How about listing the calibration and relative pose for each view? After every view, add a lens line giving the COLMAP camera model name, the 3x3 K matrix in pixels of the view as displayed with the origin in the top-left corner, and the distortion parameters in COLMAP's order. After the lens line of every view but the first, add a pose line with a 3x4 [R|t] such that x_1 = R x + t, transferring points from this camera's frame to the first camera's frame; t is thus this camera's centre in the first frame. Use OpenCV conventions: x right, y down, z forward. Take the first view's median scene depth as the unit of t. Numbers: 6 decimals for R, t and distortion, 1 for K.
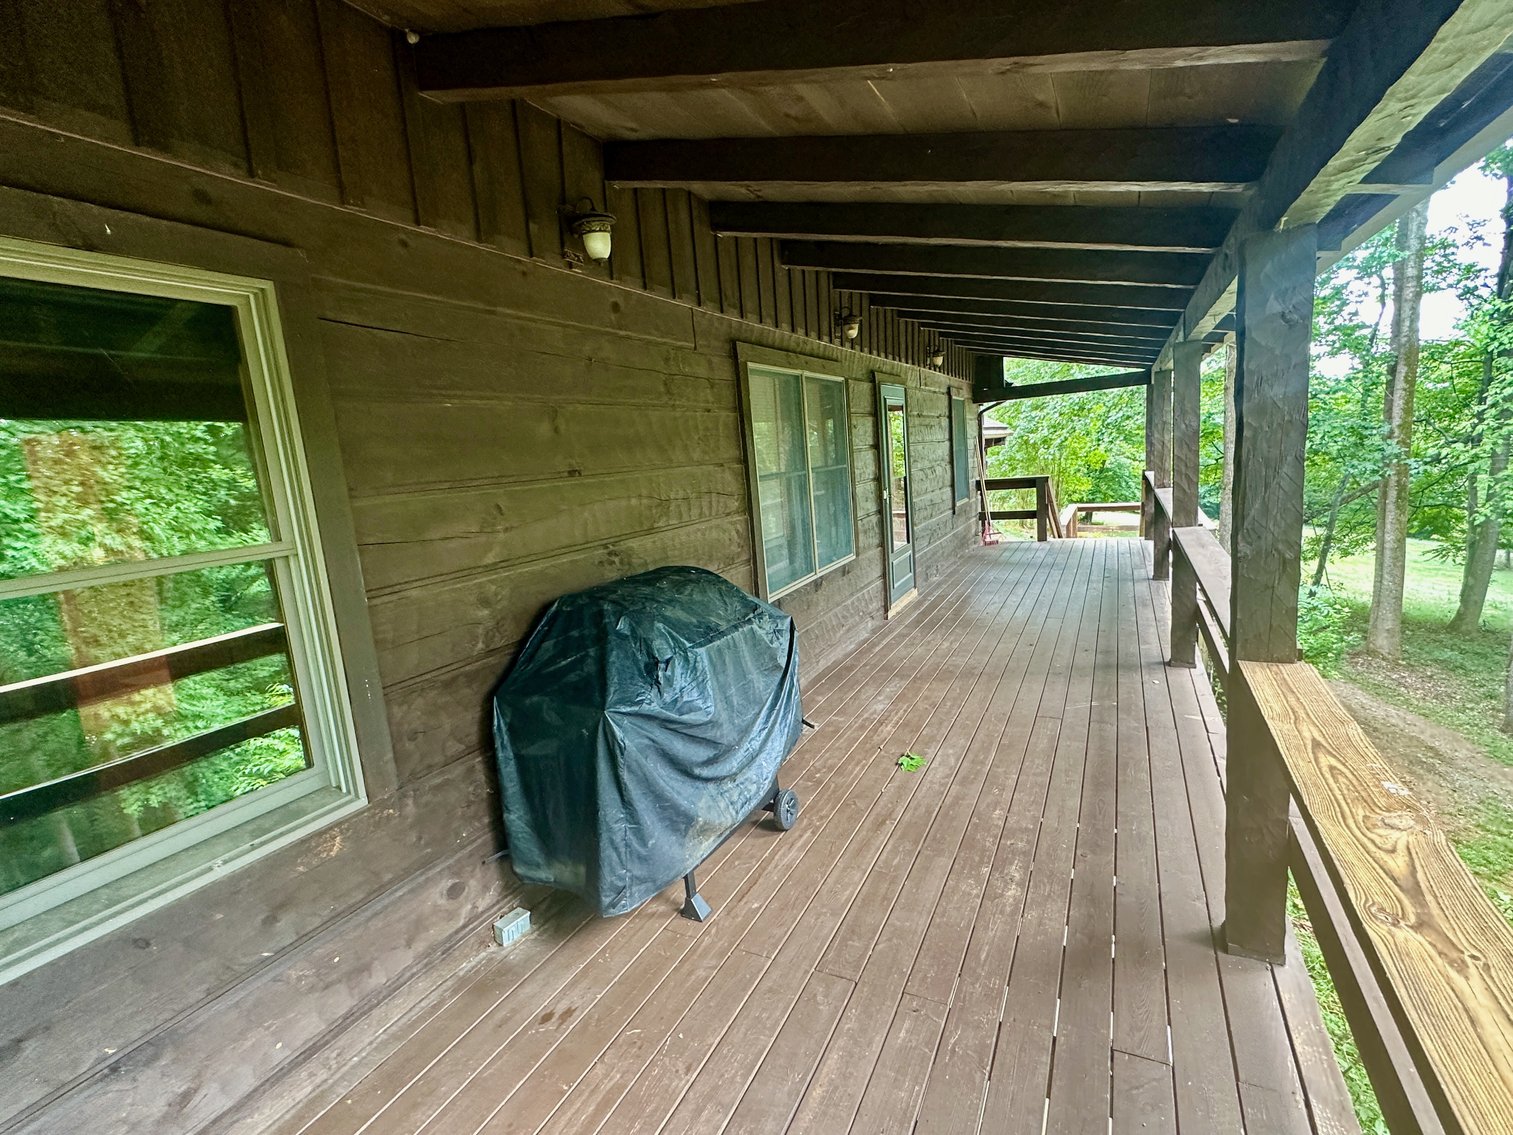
lens RADIAL K [[721.9, 0, 756.5], [0, 721.9, 567.5], [0, 0, 1]] dist [0.000714, 0.000073]
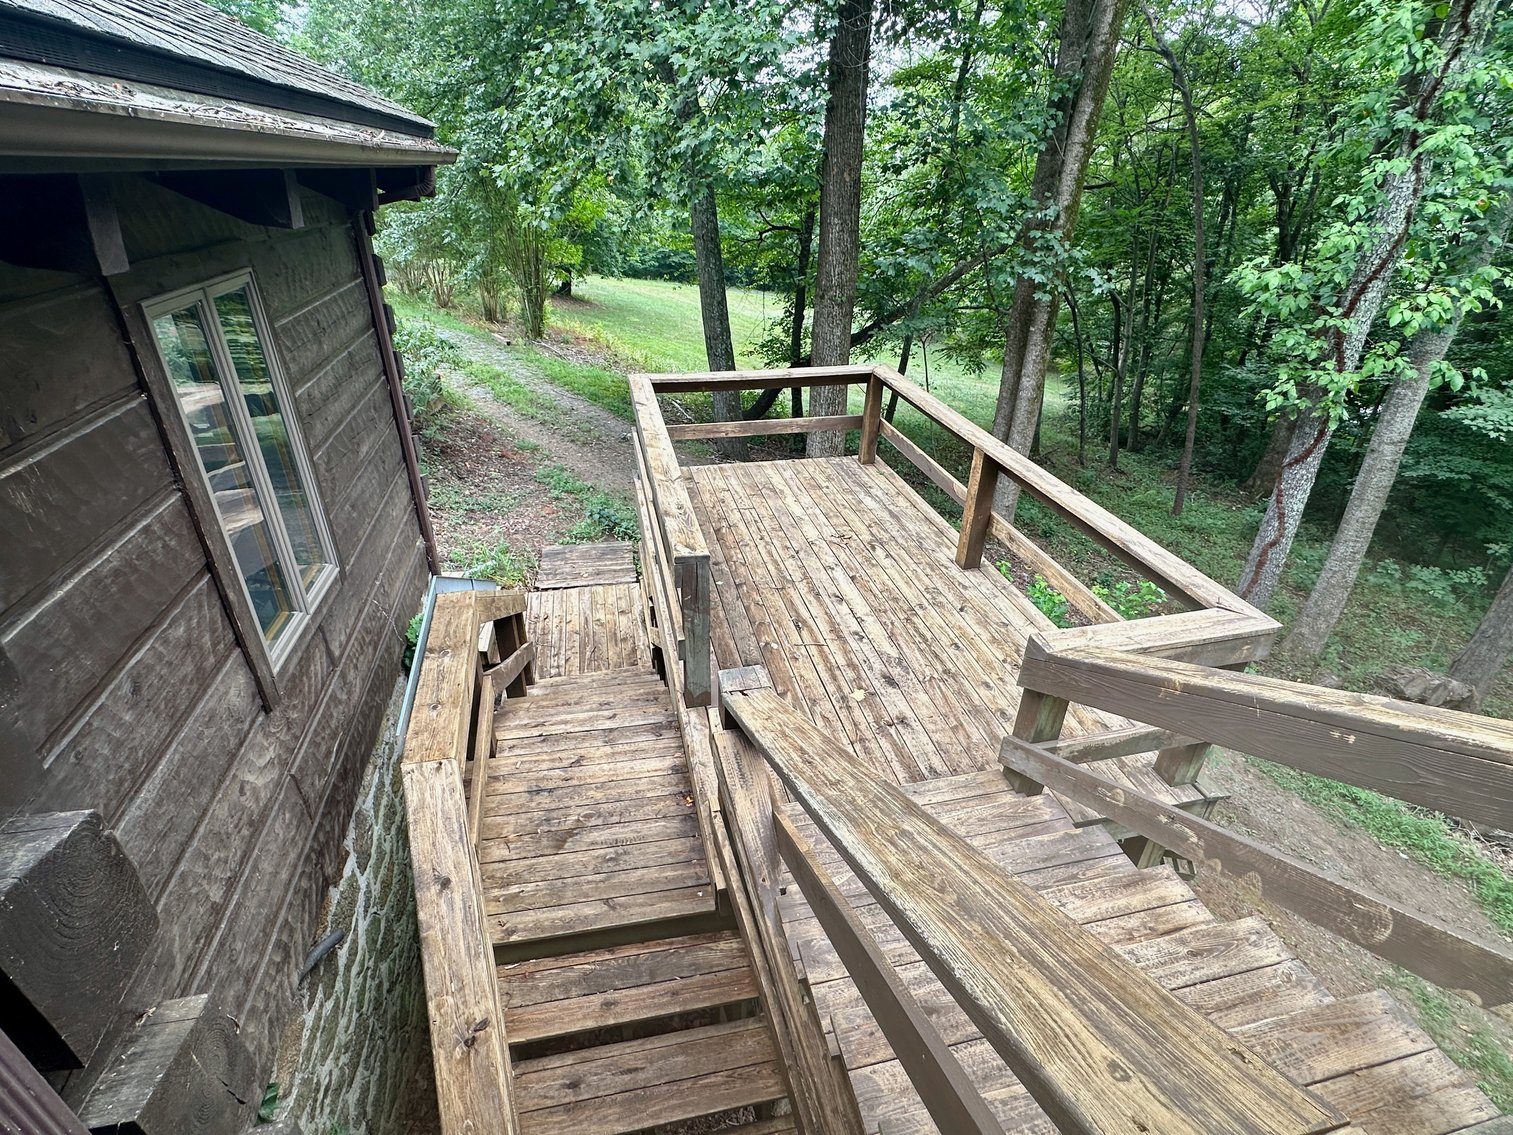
lens RADIAL K [[721.9, 0, 756.5], [0, 721.9, 567.5], [0, 0, 1]] dist [0.000714, 0.000073]
pose [[0.771979, -0.226640, 0.593871, 0.190195], [0.027761, 0.945406, 0.324711, -0.093039], [-0.635042, -0.234184, 0.736125, 0.530335]]
